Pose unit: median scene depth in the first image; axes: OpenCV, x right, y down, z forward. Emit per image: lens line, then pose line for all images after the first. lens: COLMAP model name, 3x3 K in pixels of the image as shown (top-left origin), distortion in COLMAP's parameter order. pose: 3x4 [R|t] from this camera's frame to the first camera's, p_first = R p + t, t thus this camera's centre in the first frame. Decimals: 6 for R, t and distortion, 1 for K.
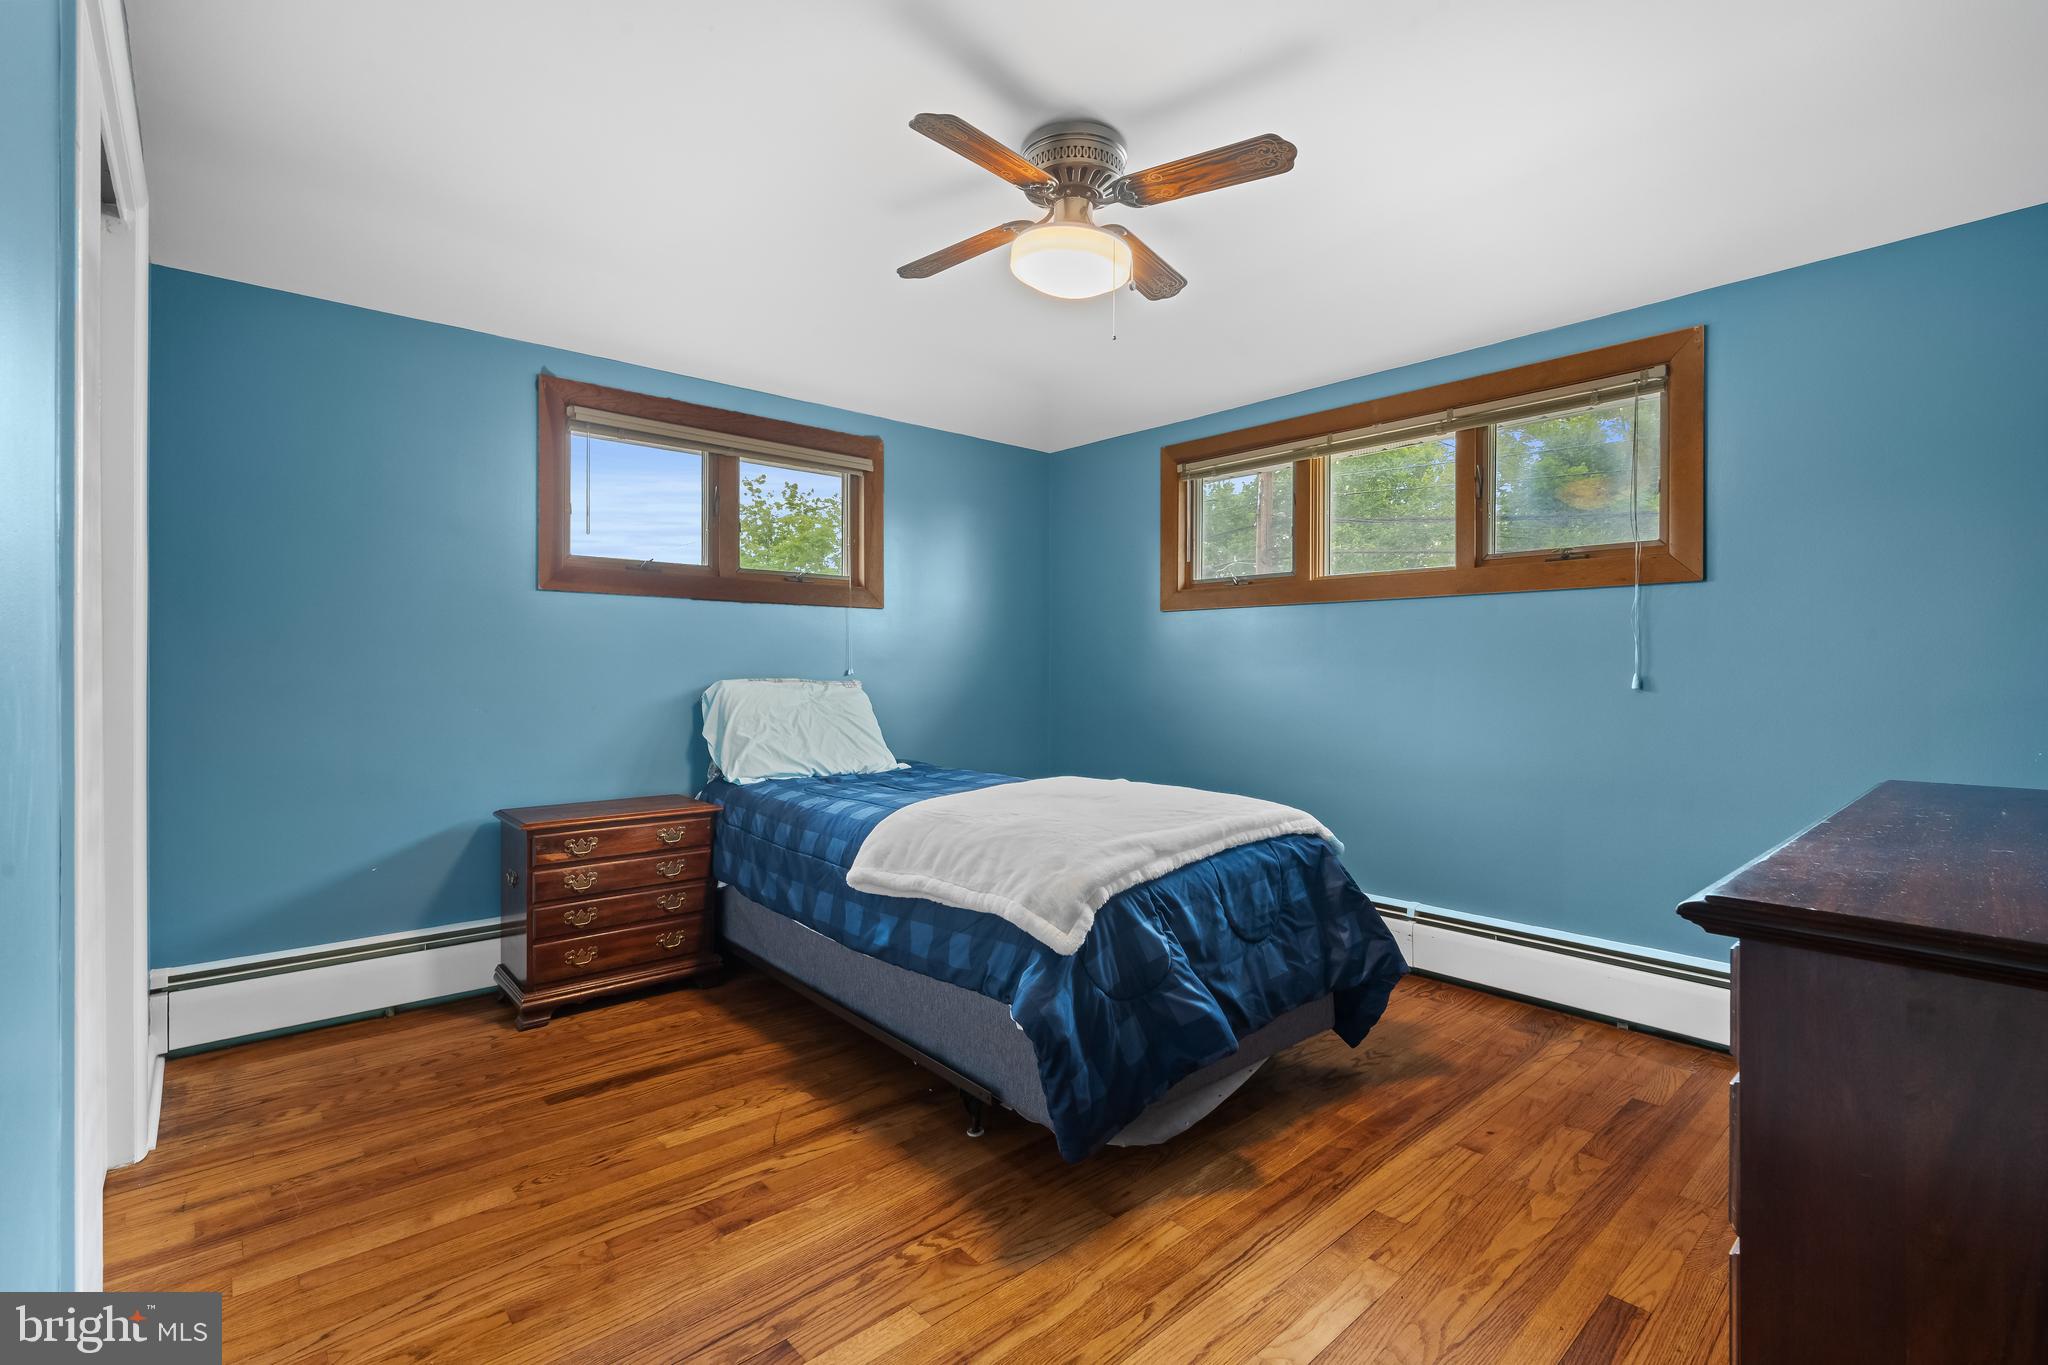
lens RADIAL K [[923.4, 0, 1033.1], [0, 923.4, 666.3], [0, 0, 1]] dist [0.000169, 0.000258]
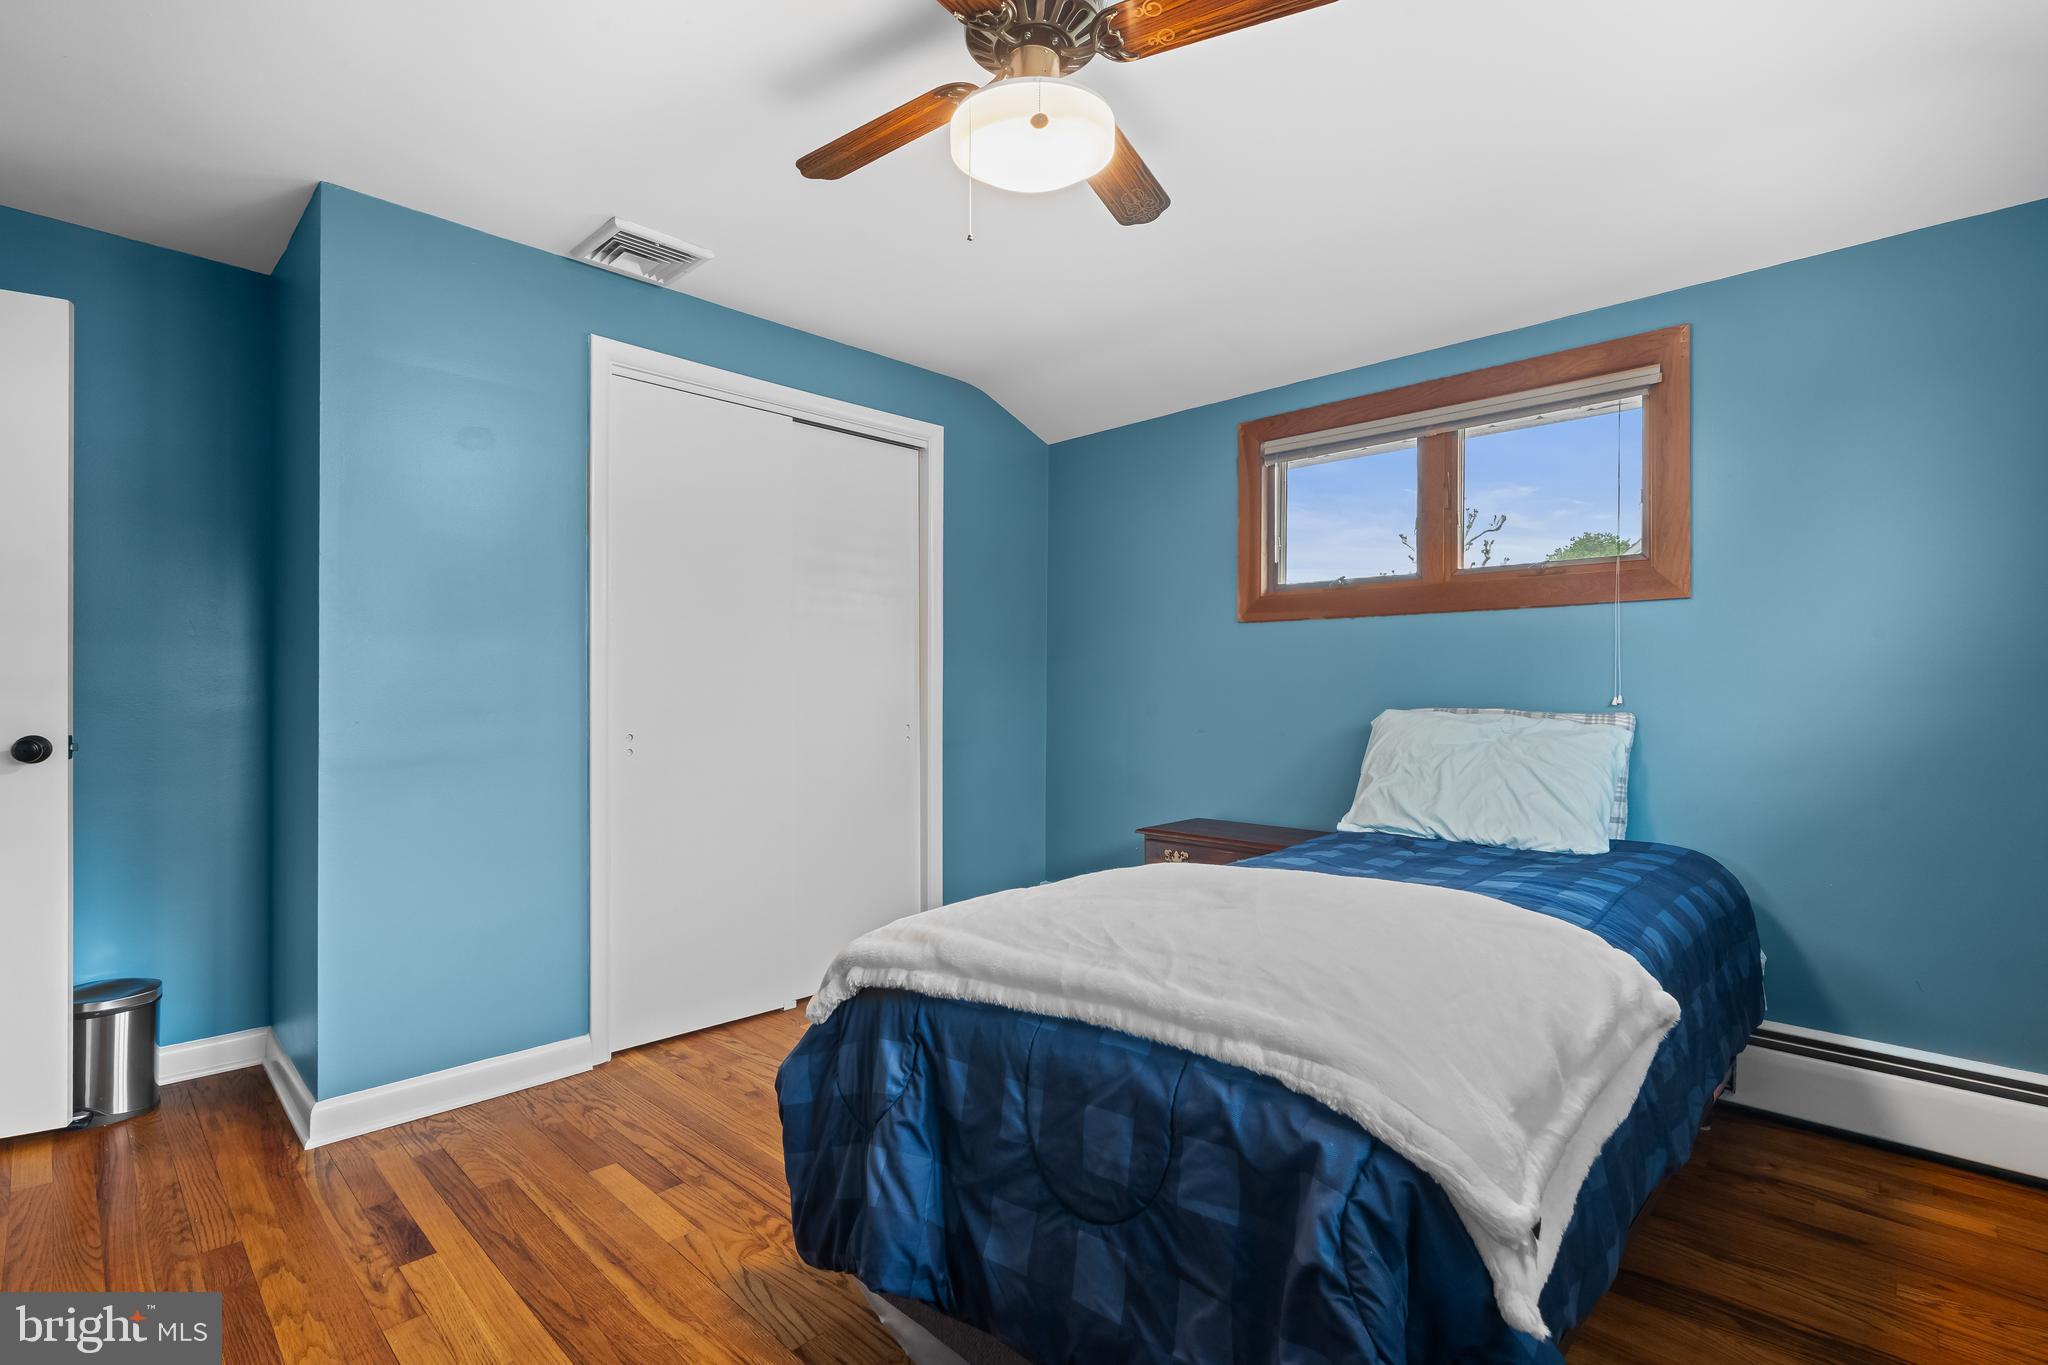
lens RADIAL K [[939.6, 0, 1013.1], [0, 939.6, 693.9], [0, 0, 1]] dist [-0.003711, -0.000171]
pose [[0.072768, 0.000437, -0.997349, 0.731813], [-0.000282, 1.000000, 0.000418, 0.001416], [0.997349, 0.000251, 0.072769, 0.875549]]
